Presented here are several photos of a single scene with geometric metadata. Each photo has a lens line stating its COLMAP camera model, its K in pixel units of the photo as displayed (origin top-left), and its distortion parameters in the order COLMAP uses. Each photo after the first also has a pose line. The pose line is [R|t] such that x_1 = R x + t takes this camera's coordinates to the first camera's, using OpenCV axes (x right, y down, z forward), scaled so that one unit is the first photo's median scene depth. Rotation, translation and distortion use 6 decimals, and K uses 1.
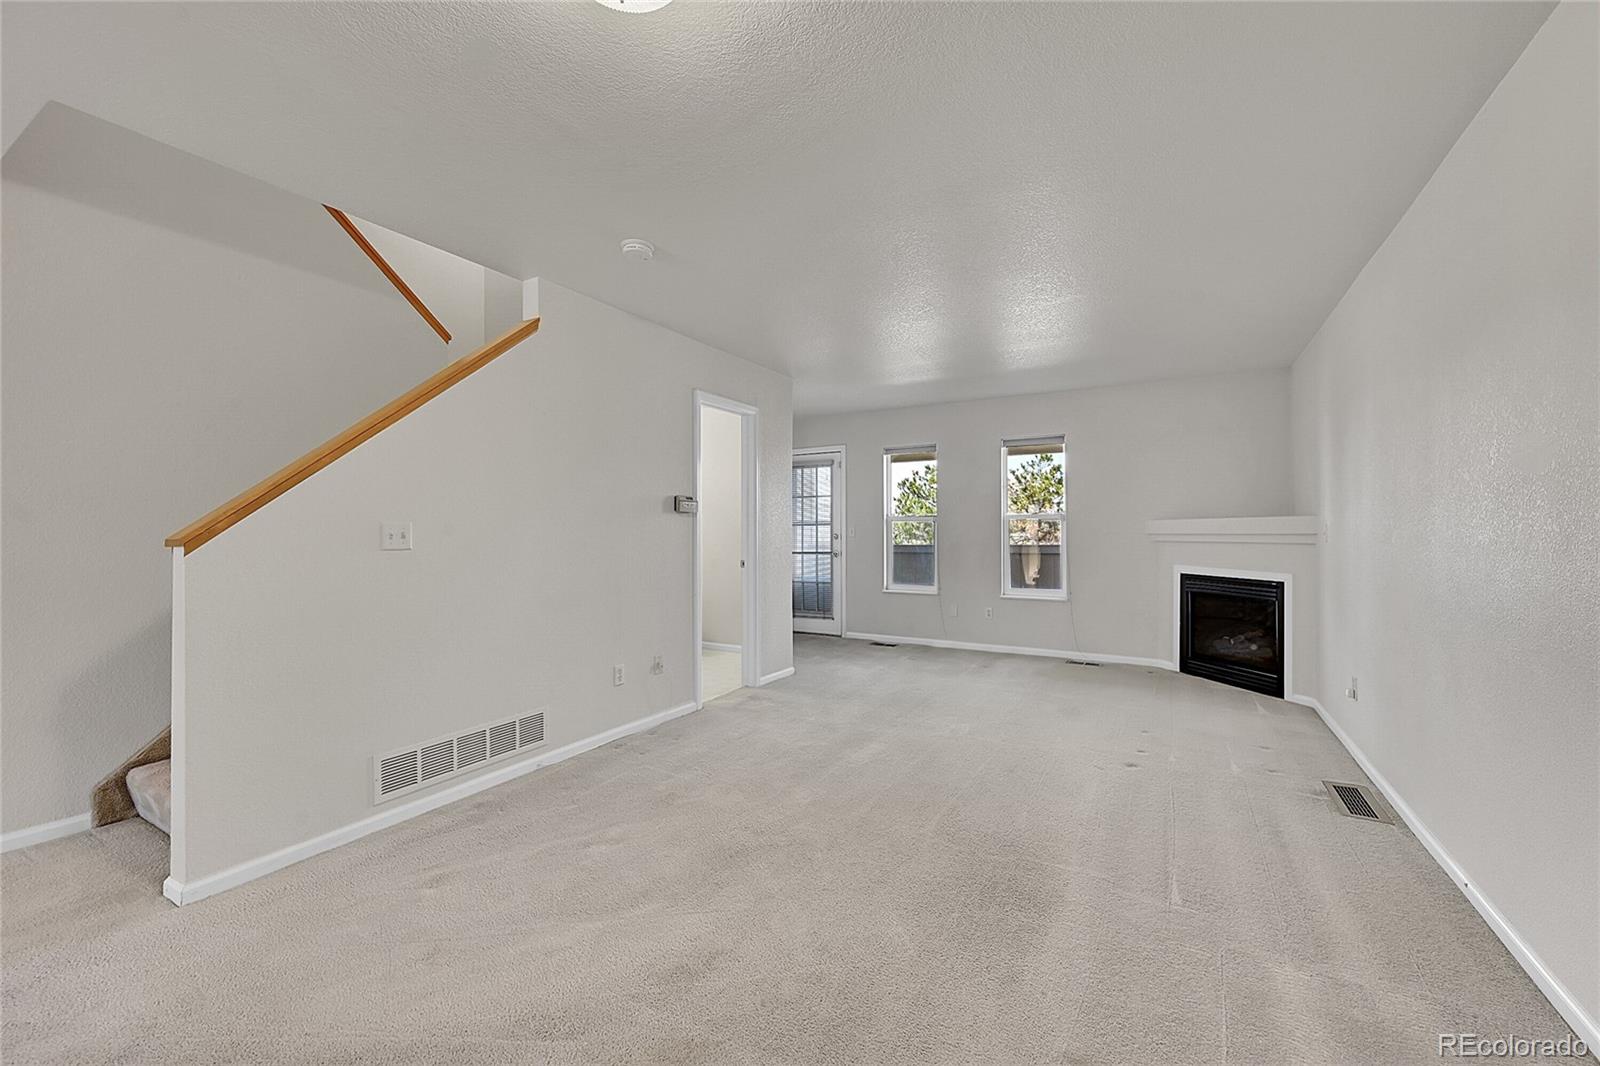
lens RADIAL K [[634.0, 0, 806.9], [0, 634.0, 531.3], [0, 0, 1]] dist [-0.001124, -0.000298]
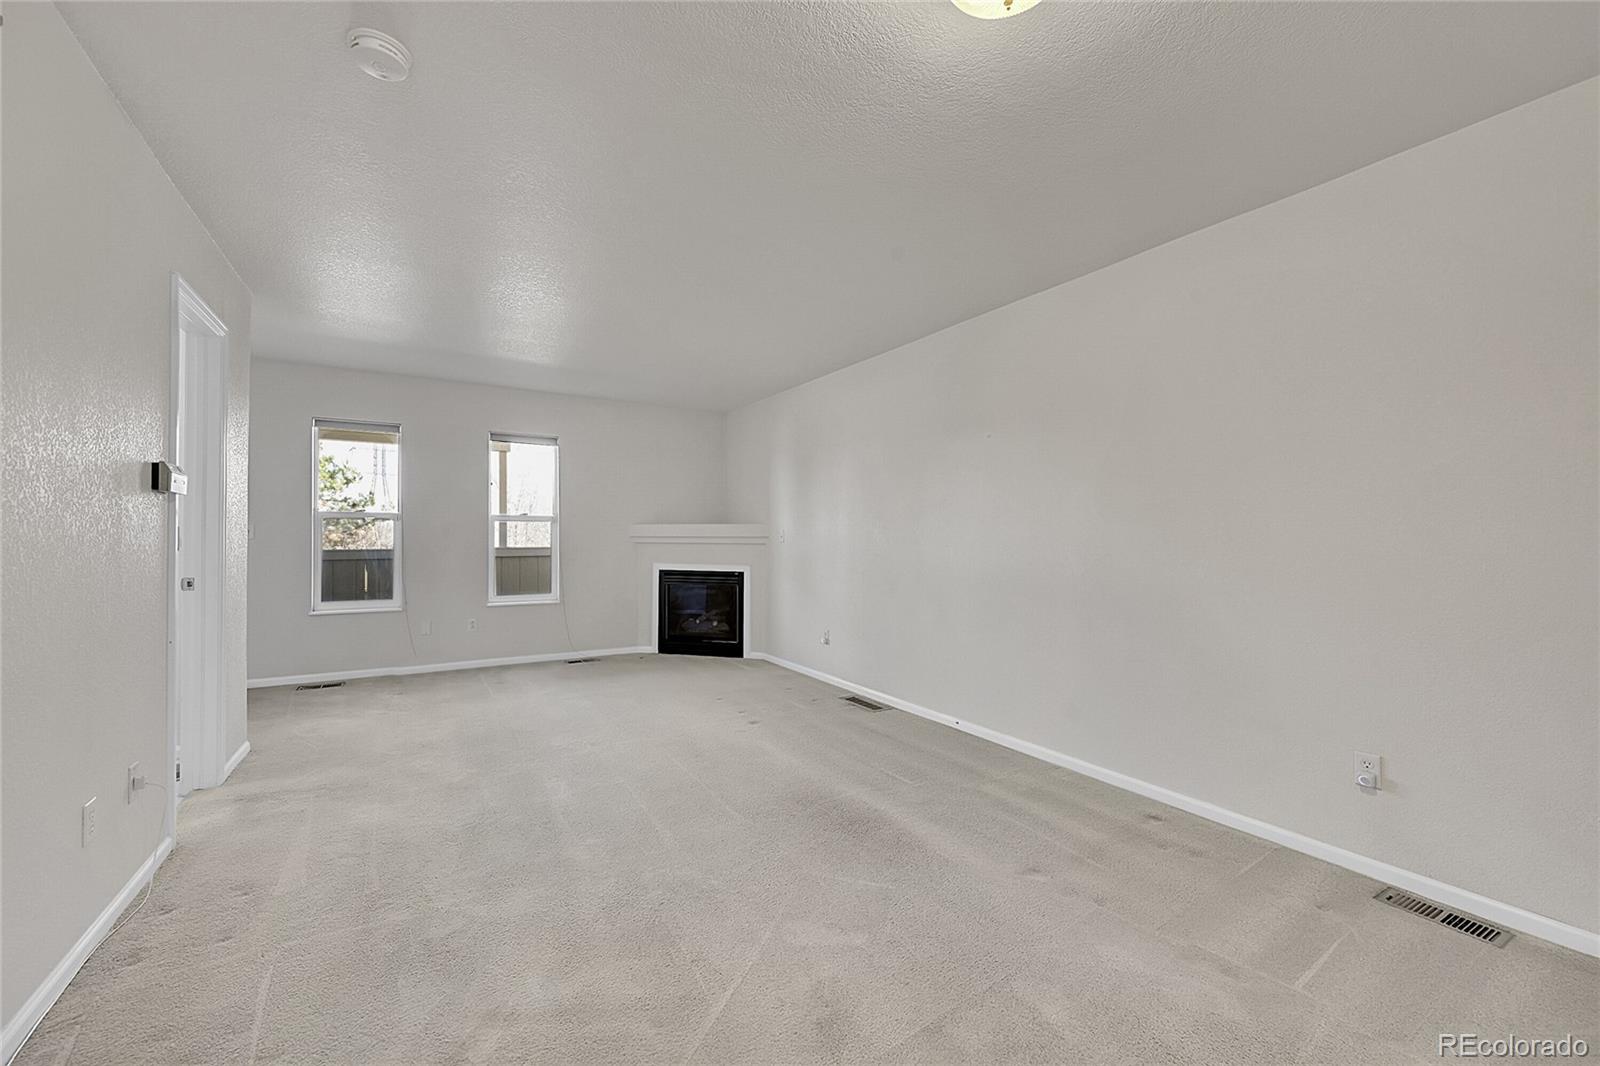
lens RADIAL K [[642.2, 0, 800.0], [0, 642.2, 533.0], [0, 0, 1]] dist [-0.002599, -0.000239]
pose [[0.460816, 0.009030, 0.887450, -0.383507], [-0.006989, 0.999954, -0.006546, 0.003685], [-0.887468, -0.003186, 0.460858, 0.232425]]
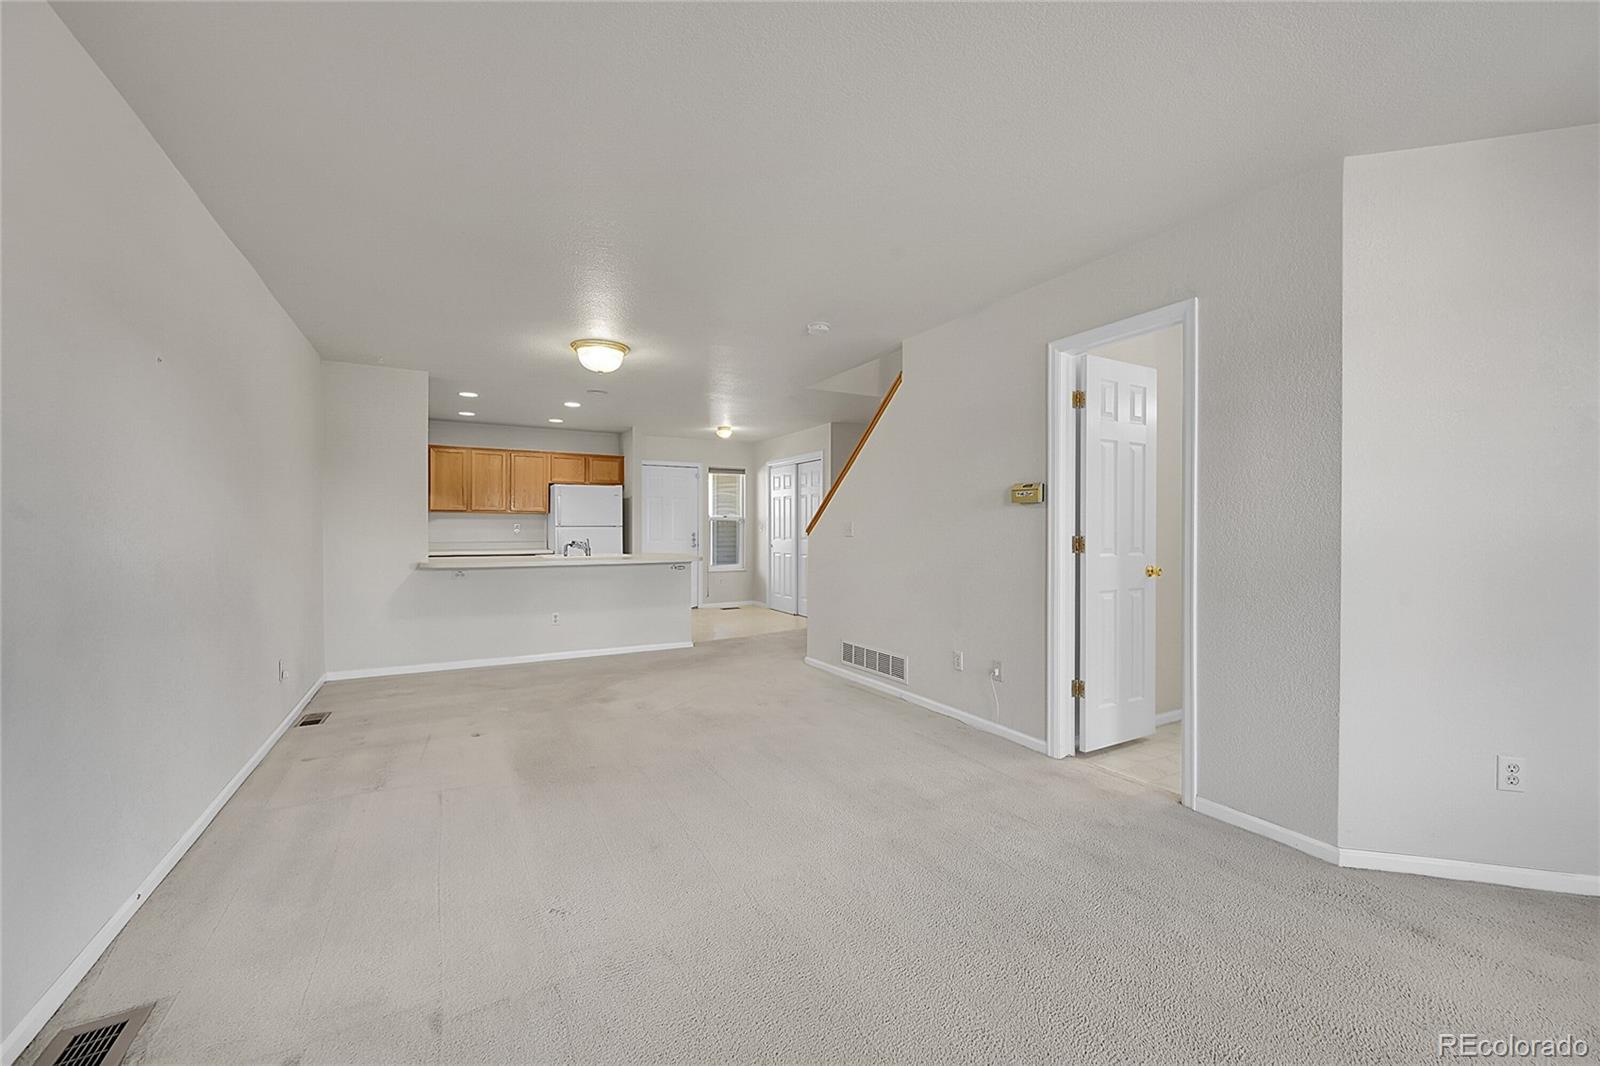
lens RADIAL K [[634.0, 0, 806.9], [0, 634.0, 531.3], [0, 0, 1]] dist [-0.001124, -0.000298]
pose [[-0.504636, 0.014207, -0.863215, 0.597483], [0.006060, 0.999898, 0.012914, -0.005479], [0.863311, 0.001286, -0.504671, 1.048682]]
